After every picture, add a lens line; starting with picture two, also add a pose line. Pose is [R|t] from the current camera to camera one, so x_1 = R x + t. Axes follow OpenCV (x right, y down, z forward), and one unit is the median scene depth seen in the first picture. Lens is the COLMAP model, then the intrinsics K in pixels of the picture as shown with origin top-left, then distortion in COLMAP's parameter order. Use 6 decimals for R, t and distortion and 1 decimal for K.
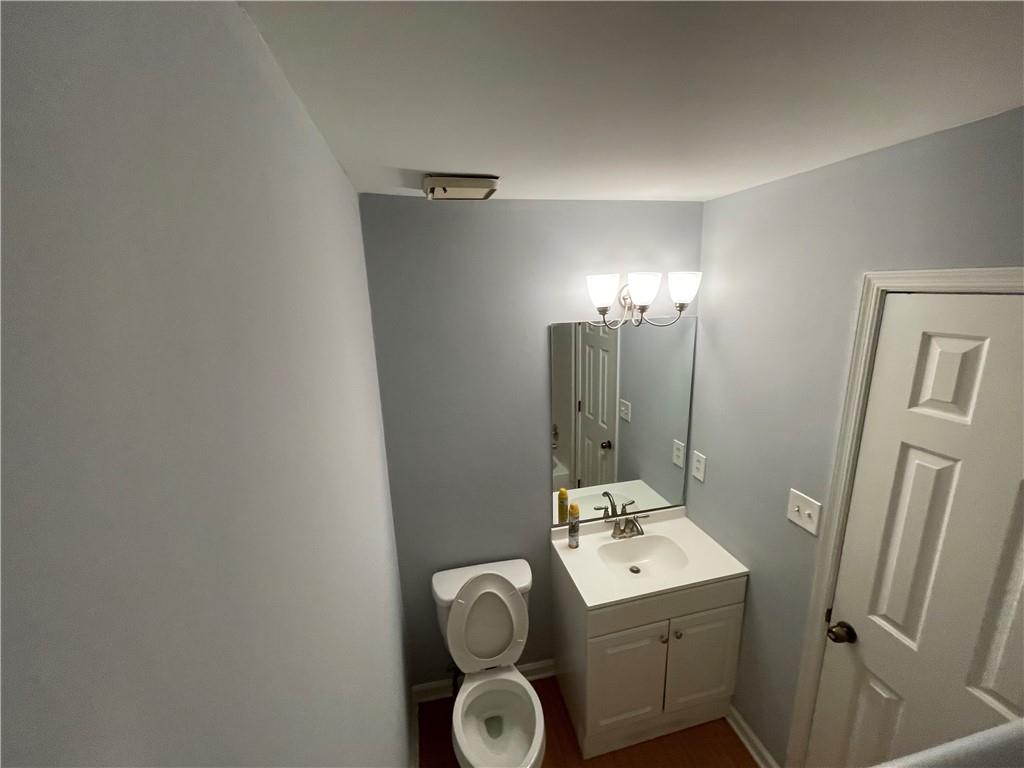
lens RADIAL K [[415.1, 0, 515.9], [0, 415.1, 385.2], [0, 0, 1]] dist [-0.001411, -0.000274]
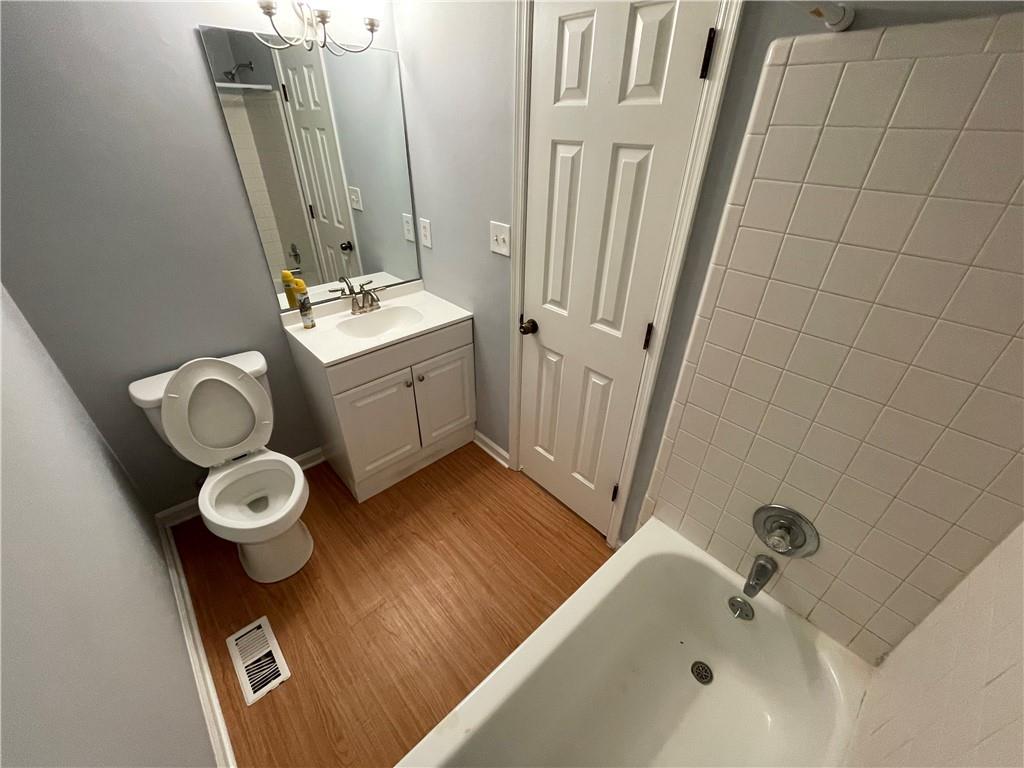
lens RADIAL K [[415.1, 0, 510.0], [0, 415.1, 373.3], [0, 0, 1]] dist [-0.001411, -0.000274]
pose [[0.864503, -0.224296, 0.449806, 0.090464], [0.067655, 0.938693, 0.338050, 0.212628], [-0.498053, -0.261814, 0.826678, -0.052907]]
